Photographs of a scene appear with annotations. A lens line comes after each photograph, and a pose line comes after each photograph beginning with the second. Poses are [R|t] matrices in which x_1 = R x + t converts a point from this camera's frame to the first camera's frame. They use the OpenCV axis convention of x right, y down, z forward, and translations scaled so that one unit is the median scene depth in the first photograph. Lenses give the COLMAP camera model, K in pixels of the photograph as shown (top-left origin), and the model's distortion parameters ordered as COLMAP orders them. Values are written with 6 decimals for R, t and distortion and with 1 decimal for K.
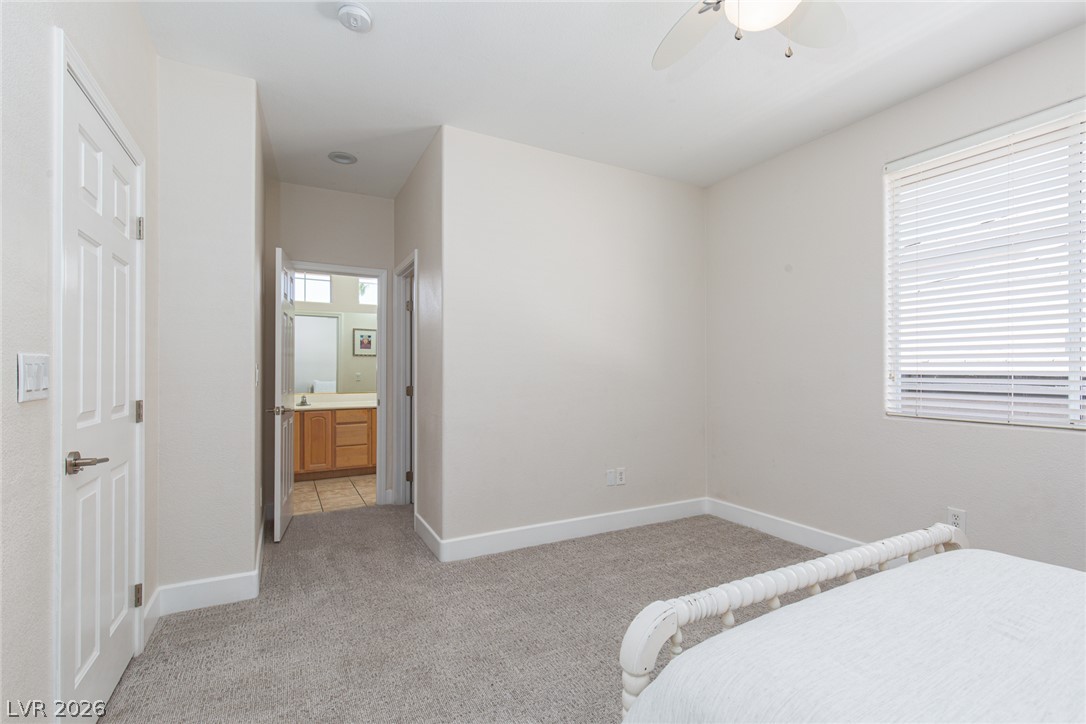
lens RADIAL K [[500.5, 0, 552.1], [0, 500.5, 366.4], [0, 0, 1]] dist [0.011337, -0.000956]
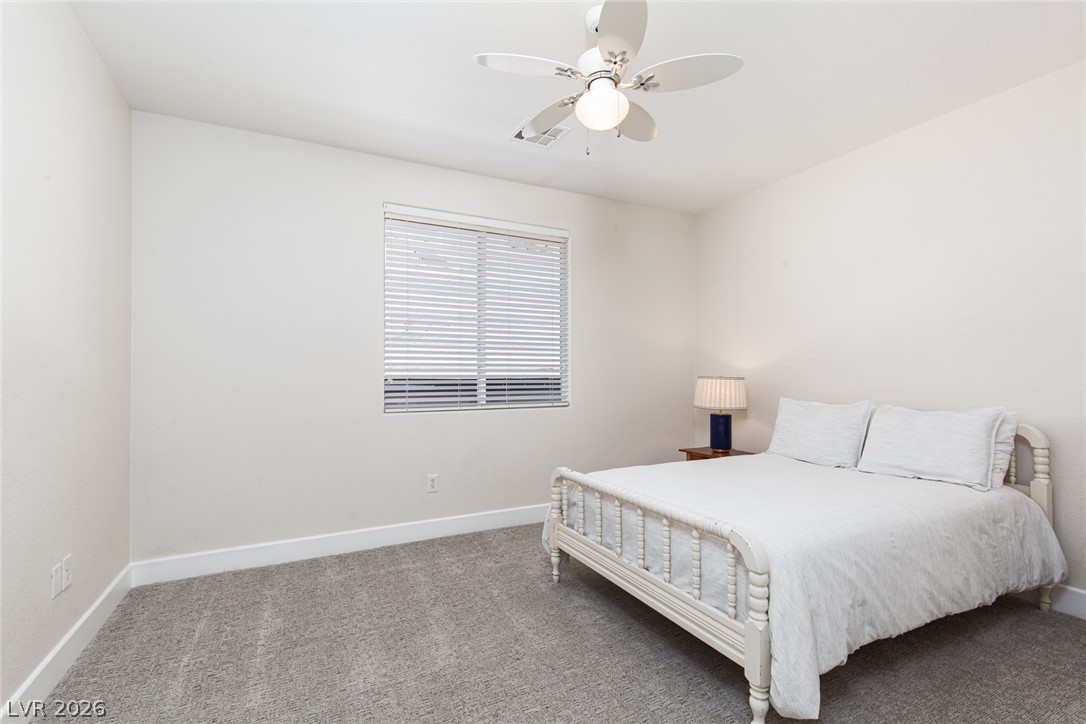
lens RADIAL K [[500.5, 0, 542.7], [0, 500.5, 362.7], [0, 0, 1]] dist [0.011337, -0.000956]
pose [[0.024104, 0.020947, 0.999490, -0.495981], [-0.004799, 0.999771, -0.020837, 0.001460], [-0.999698, -0.004294, 0.024199, 0.578946]]
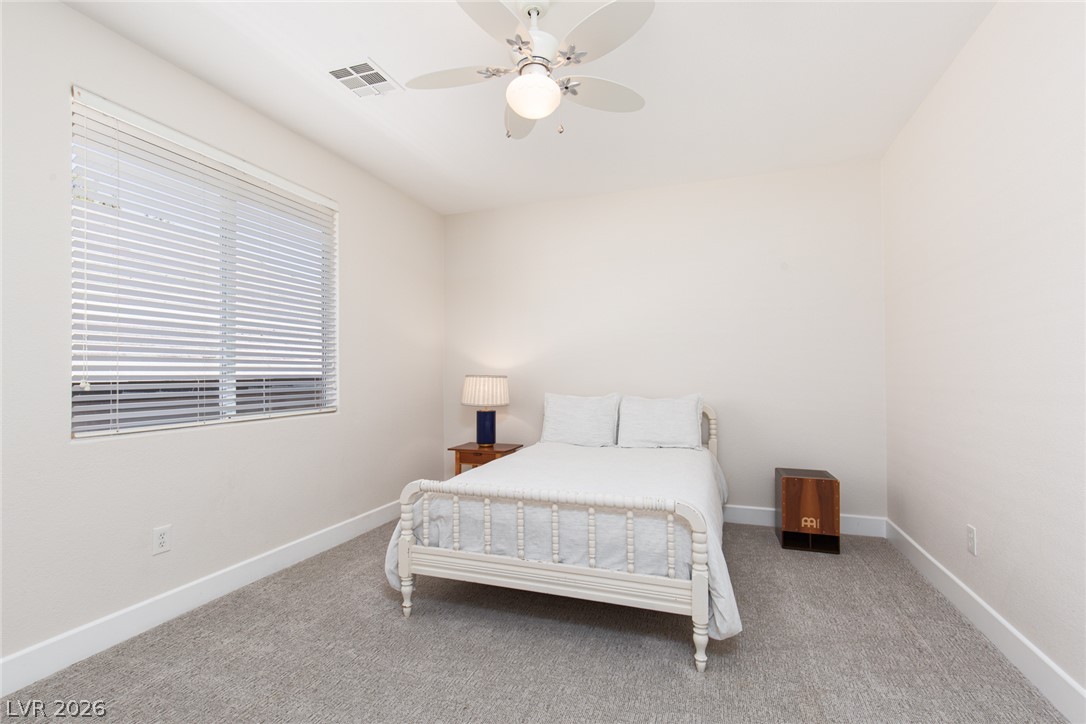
lens RADIAL K [[500.5, 0, 538.5], [0, 500.5, 364.0], [0, 0, 1]] dist [0.011337, -0.000956]
pose [[-0.674539, 0.016382, 0.738058, -0.311806], [0.001144, 0.999776, -0.021146, 0.006222], [-0.738239, -0.013420, -0.674406, 0.929840]]
